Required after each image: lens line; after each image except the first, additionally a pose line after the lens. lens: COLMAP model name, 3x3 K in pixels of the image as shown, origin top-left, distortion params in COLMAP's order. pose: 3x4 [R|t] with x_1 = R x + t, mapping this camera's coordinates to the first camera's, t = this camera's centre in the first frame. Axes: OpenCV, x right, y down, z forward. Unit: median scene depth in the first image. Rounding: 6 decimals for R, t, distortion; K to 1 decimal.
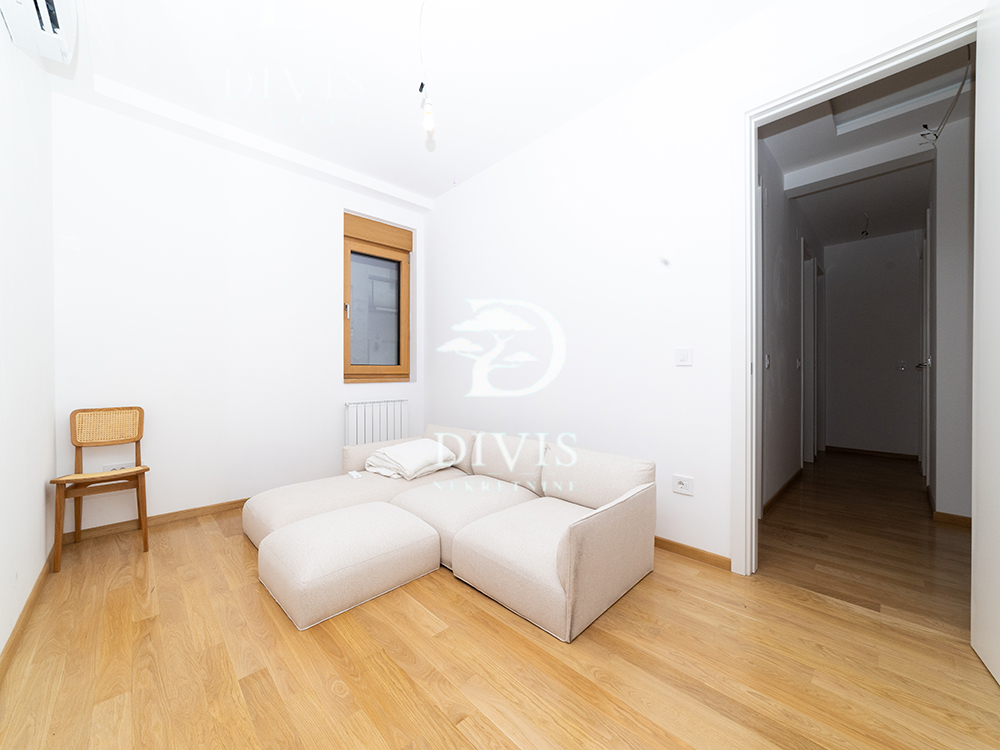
lens RADIAL K [[386.2, 0, 500.0], [0, 386.2, 375.0], [0, 0, 1]] dist [-0.020357, 0.005428]
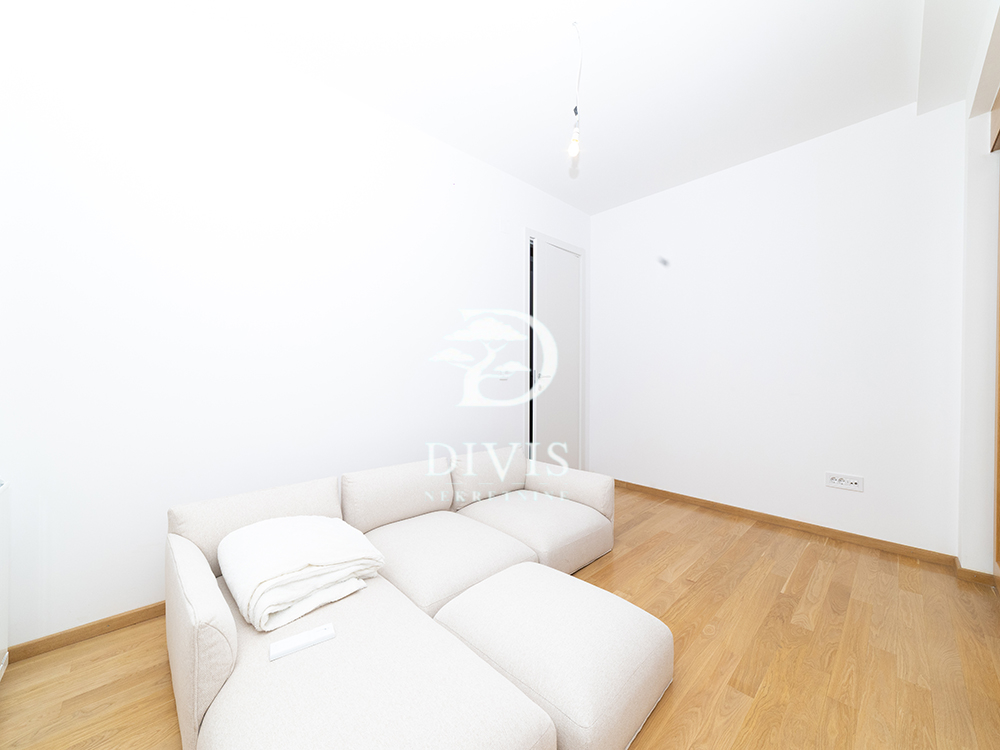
lens RADIAL K [[409.1, 0, 520.5], [0, 409.1, 382.1], [0, 0, 1]] dist [0.000383, 0.000169]
pose [[-0.049507, -0.019841, 0.998577, -0.973798], [0.005175, 0.999784, 0.020121, -0.027218], [-0.998760, 0.006164, -0.049394, 0.943262]]
